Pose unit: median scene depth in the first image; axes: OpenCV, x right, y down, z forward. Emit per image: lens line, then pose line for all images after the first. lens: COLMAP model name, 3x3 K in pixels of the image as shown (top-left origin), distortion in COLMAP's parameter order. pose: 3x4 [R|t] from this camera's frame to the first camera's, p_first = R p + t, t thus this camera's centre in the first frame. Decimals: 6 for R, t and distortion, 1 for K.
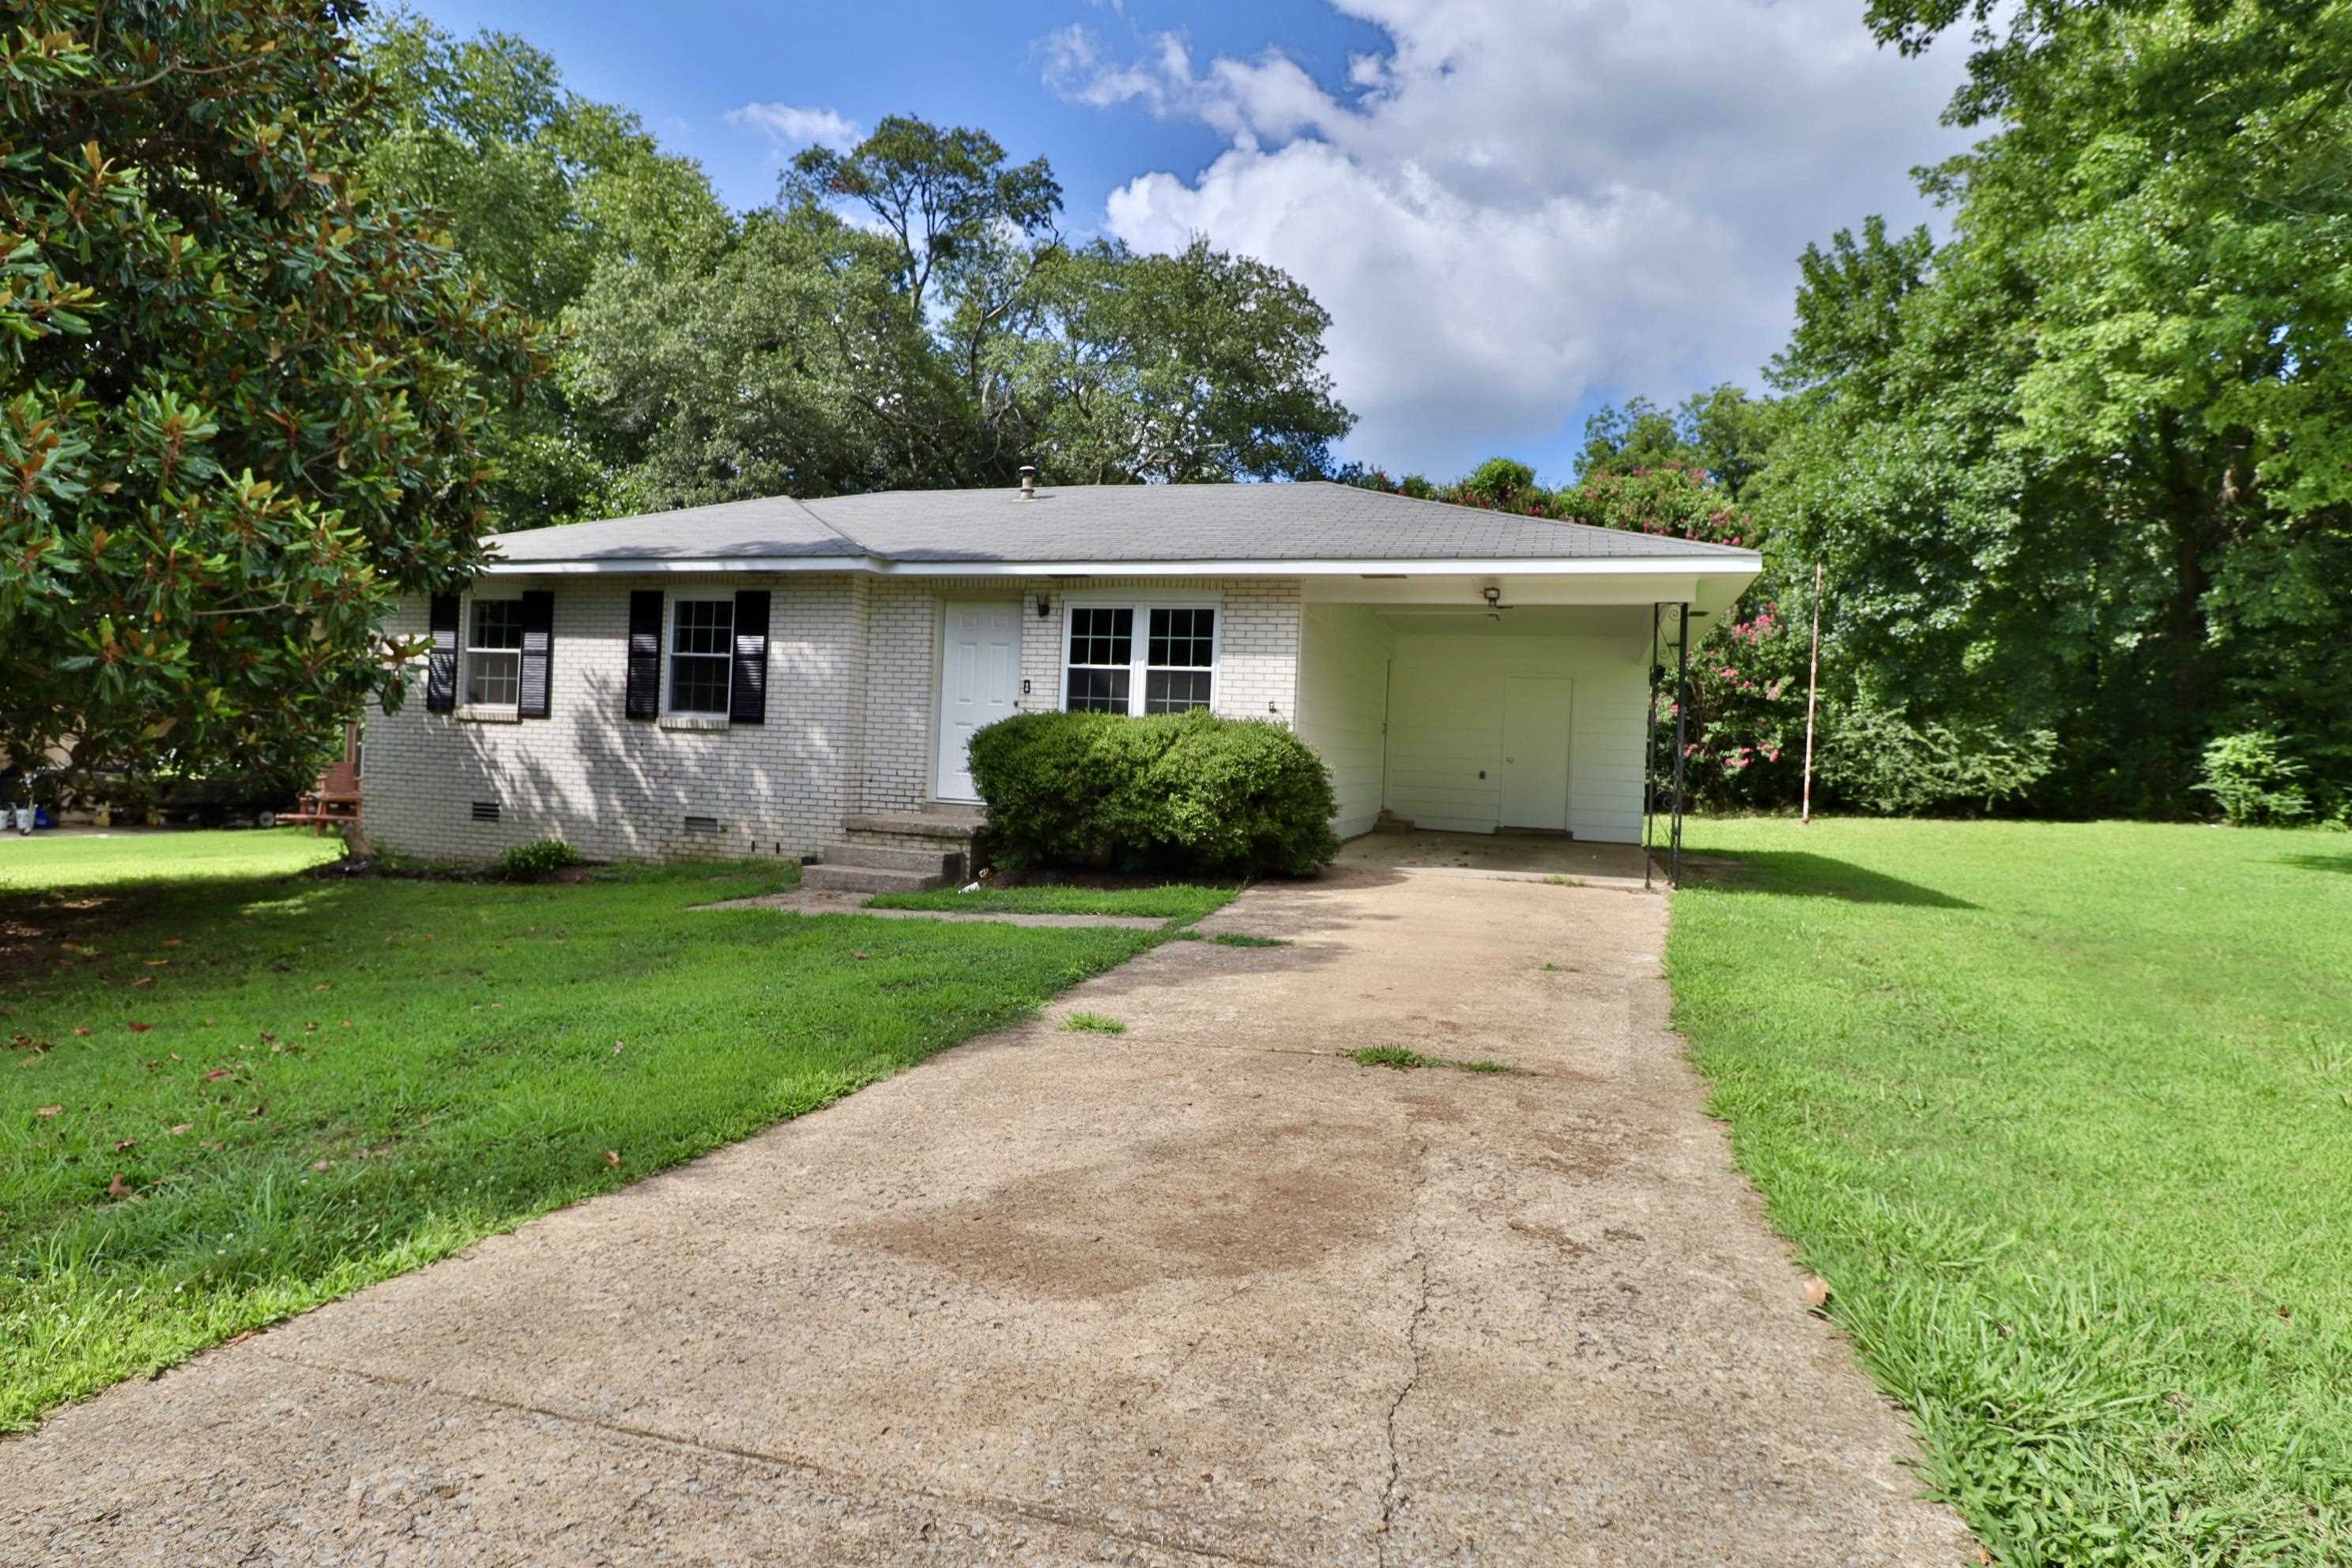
lens RADIAL K [[1218.3, 0, 1185.3], [0, 1218.3, 747.5], [0, 0, 1]] dist [0.002099, -0.017114]
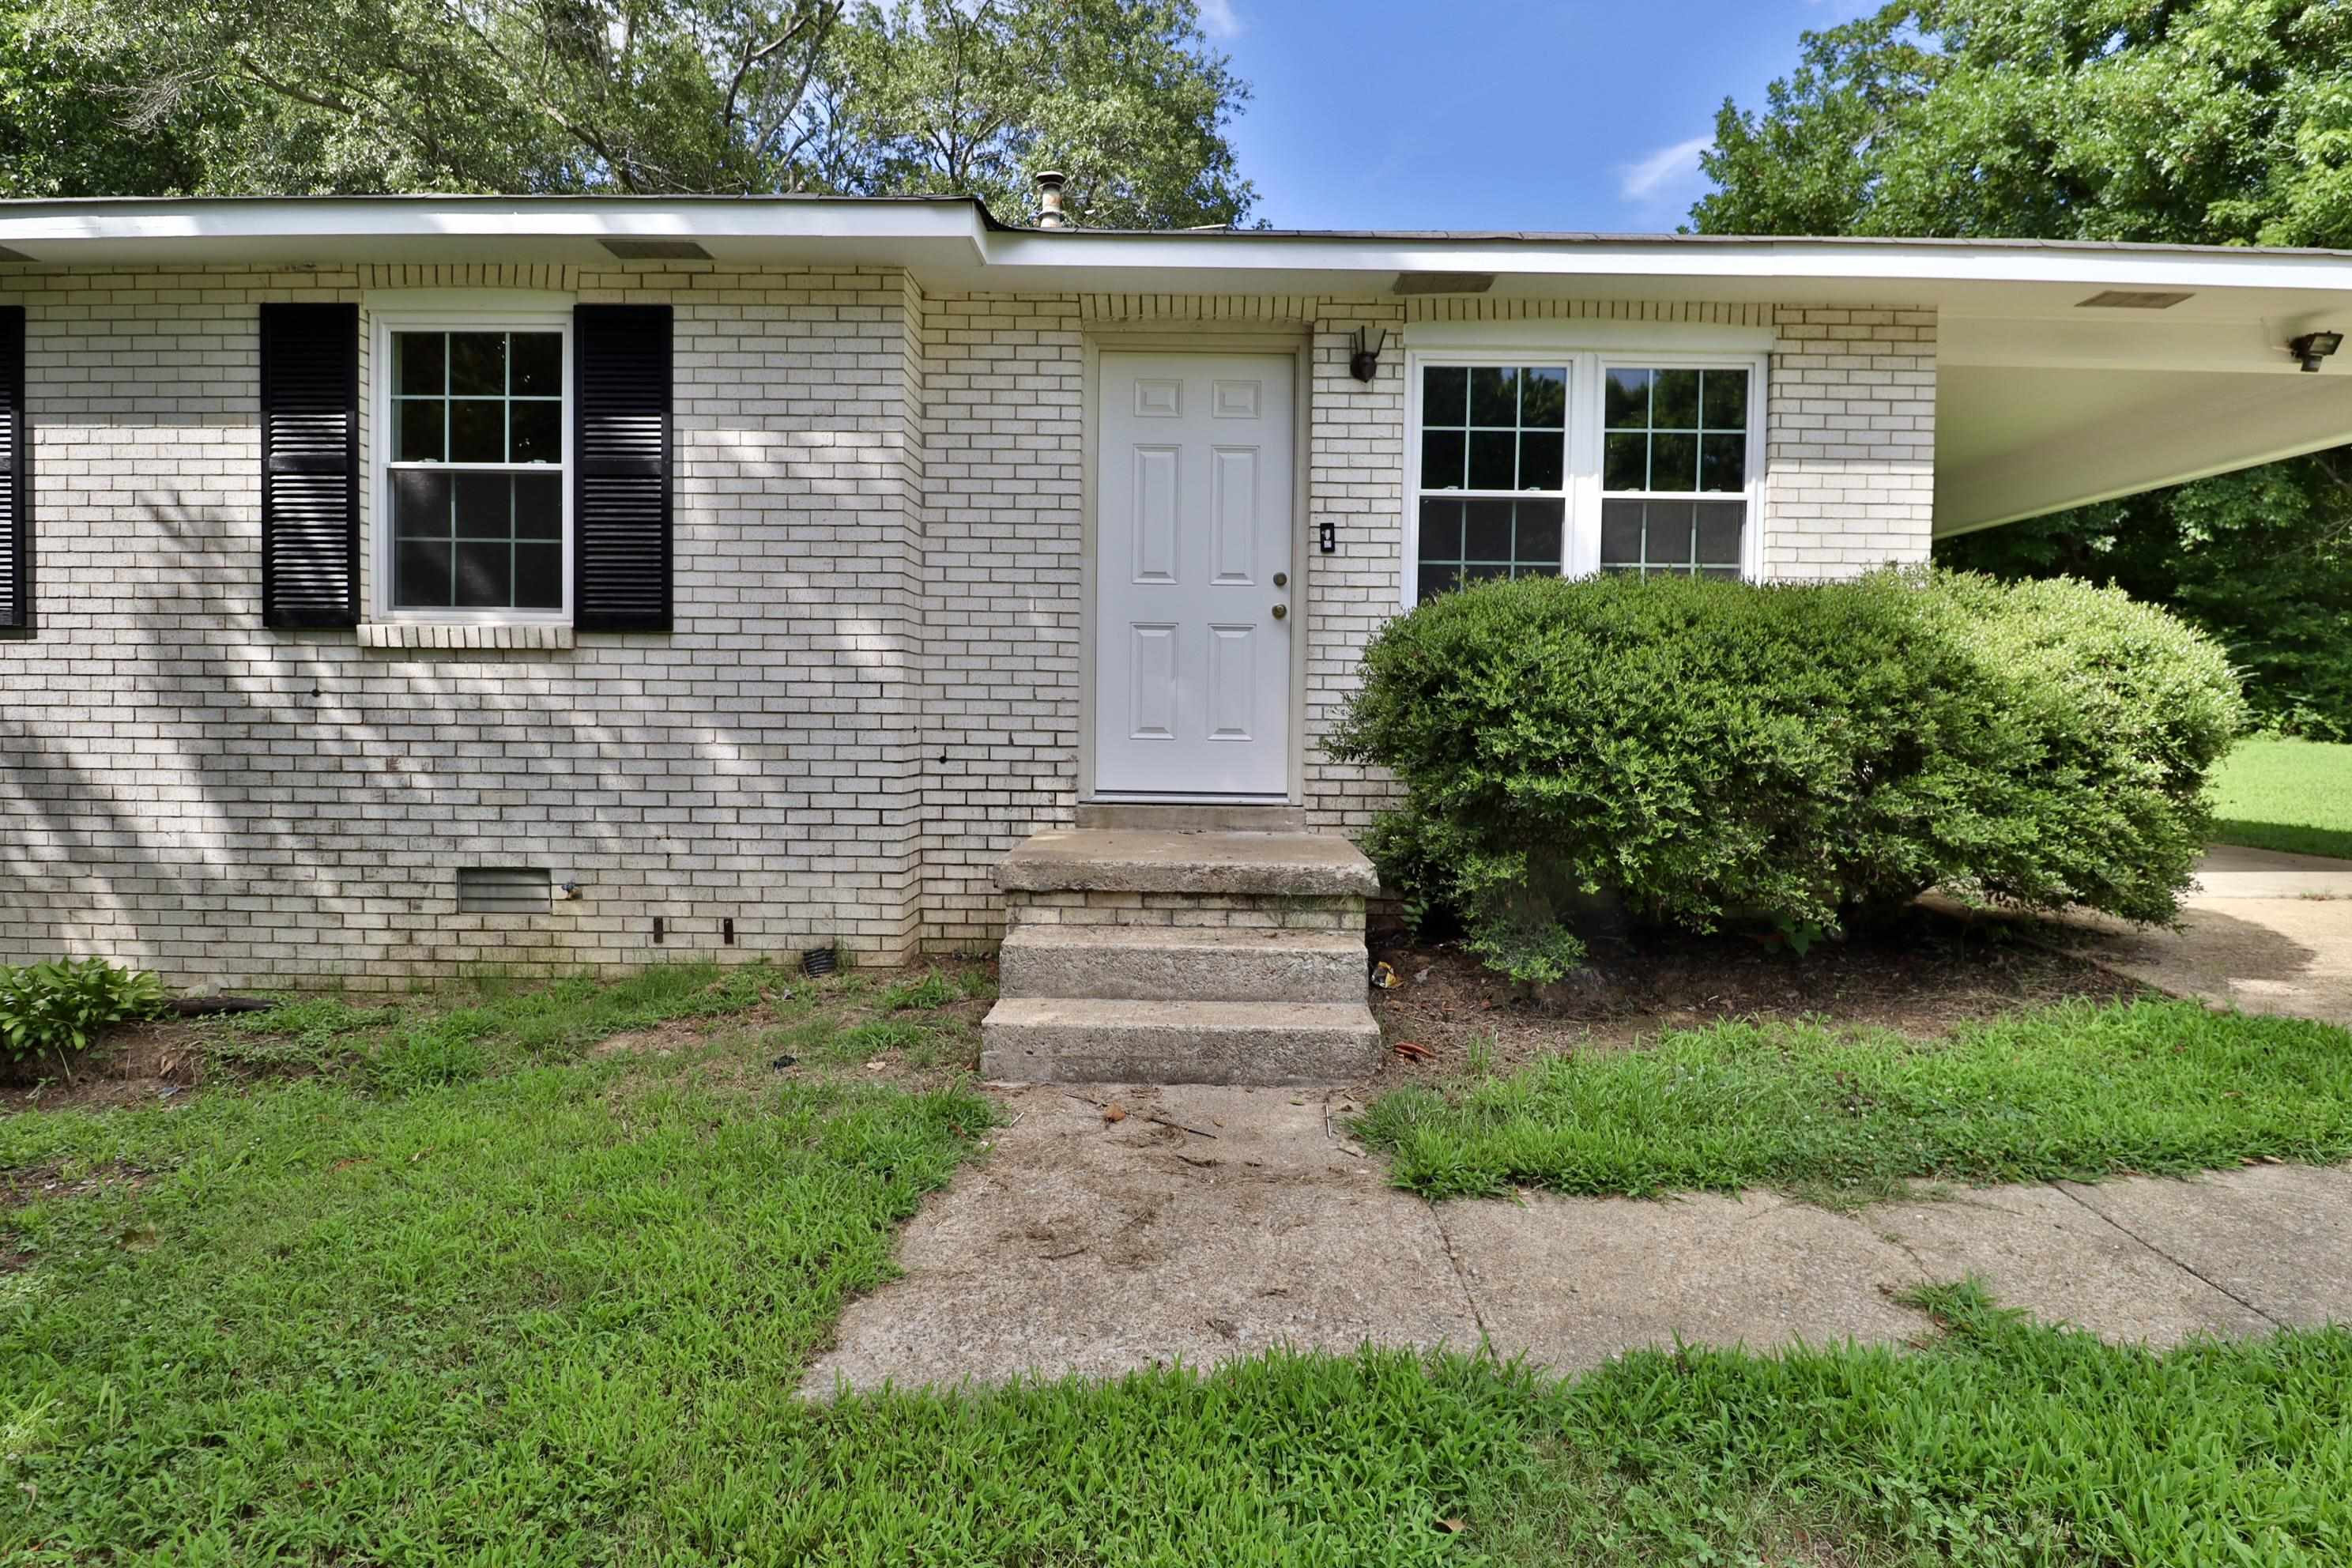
lens RADIAL K [[1218.3, 0, 1185.3], [0, 1218.3, 747.5], [0, 0, 1]] dist [0.002099, -0.017114]
pose [[0.953767, -0.040930, 0.297747, -0.177887], [0.027627, 0.998429, 0.048751, 0.002433], [-0.299274, -0.038271, 0.953399, 0.323904]]
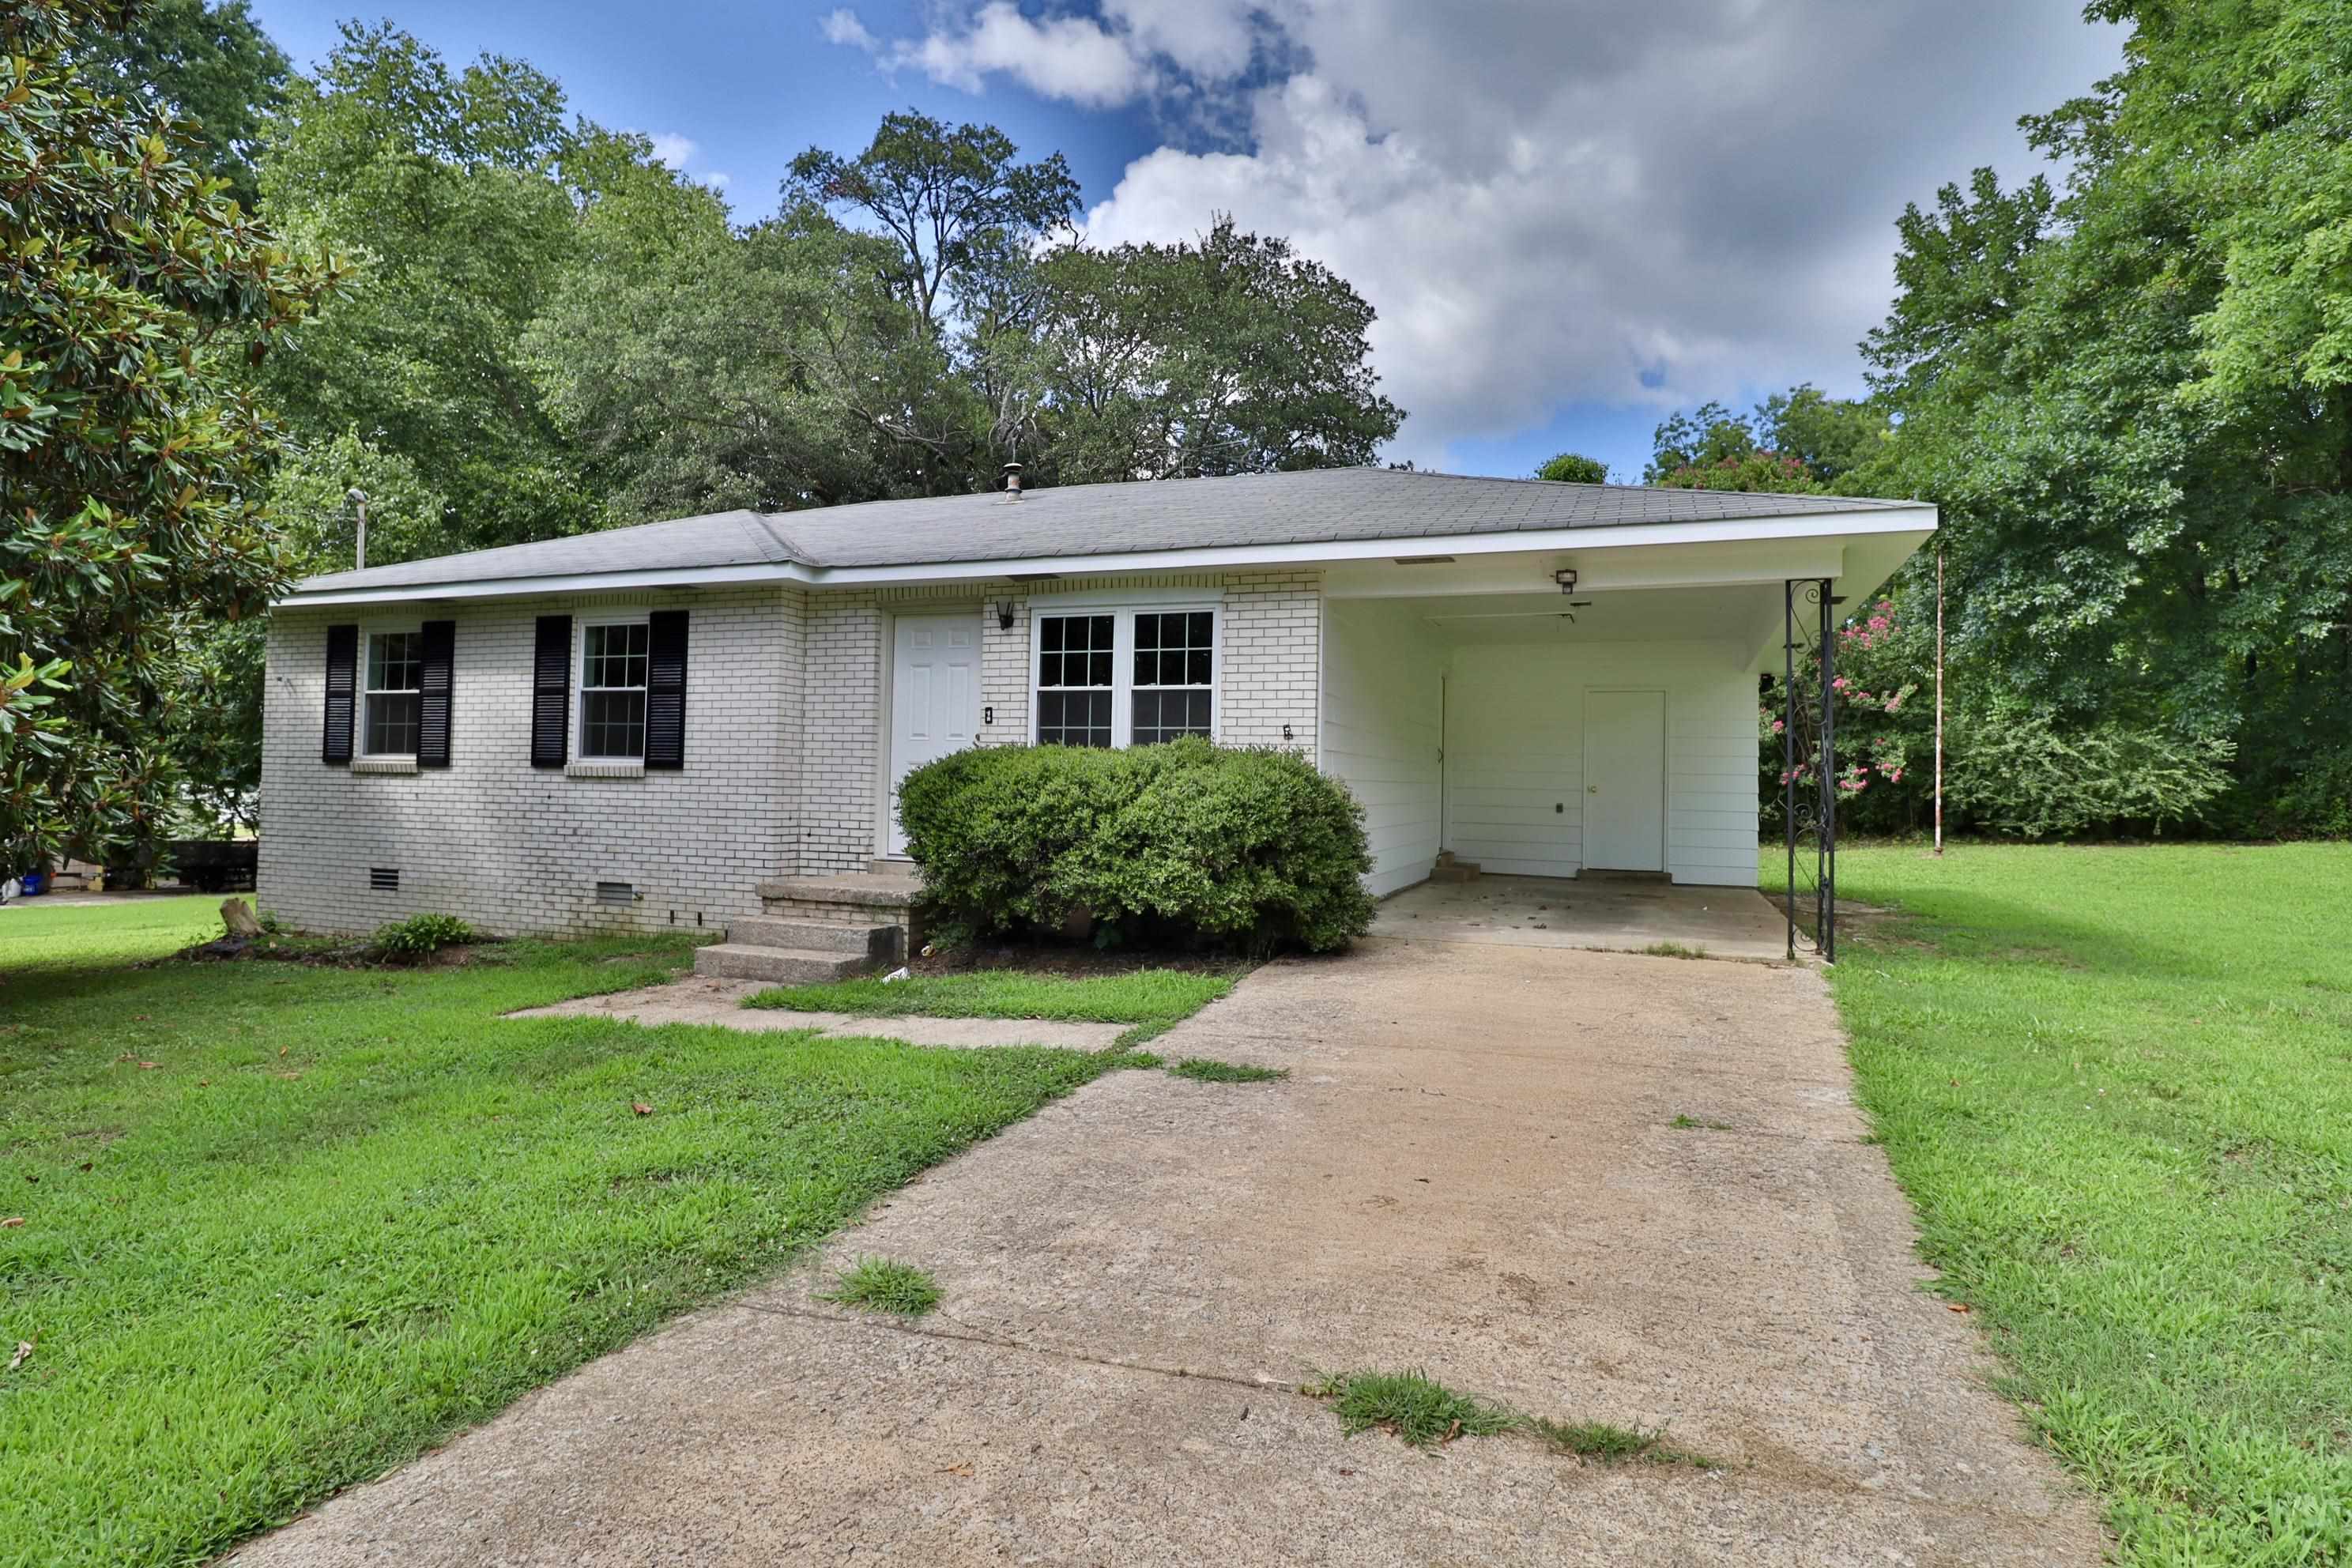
lens RADIAL K [[1218.3, 0, 1185.3], [0, 1218.3, 747.5], [0, 0, 1]] dist [0.002099, -0.017114]
pose [[0.998135, -0.025489, -0.055462, 0.025386], [0.023941, 0.999310, -0.028392, -0.001300], [0.056147, 0.027011, 0.998057, 0.109335]]
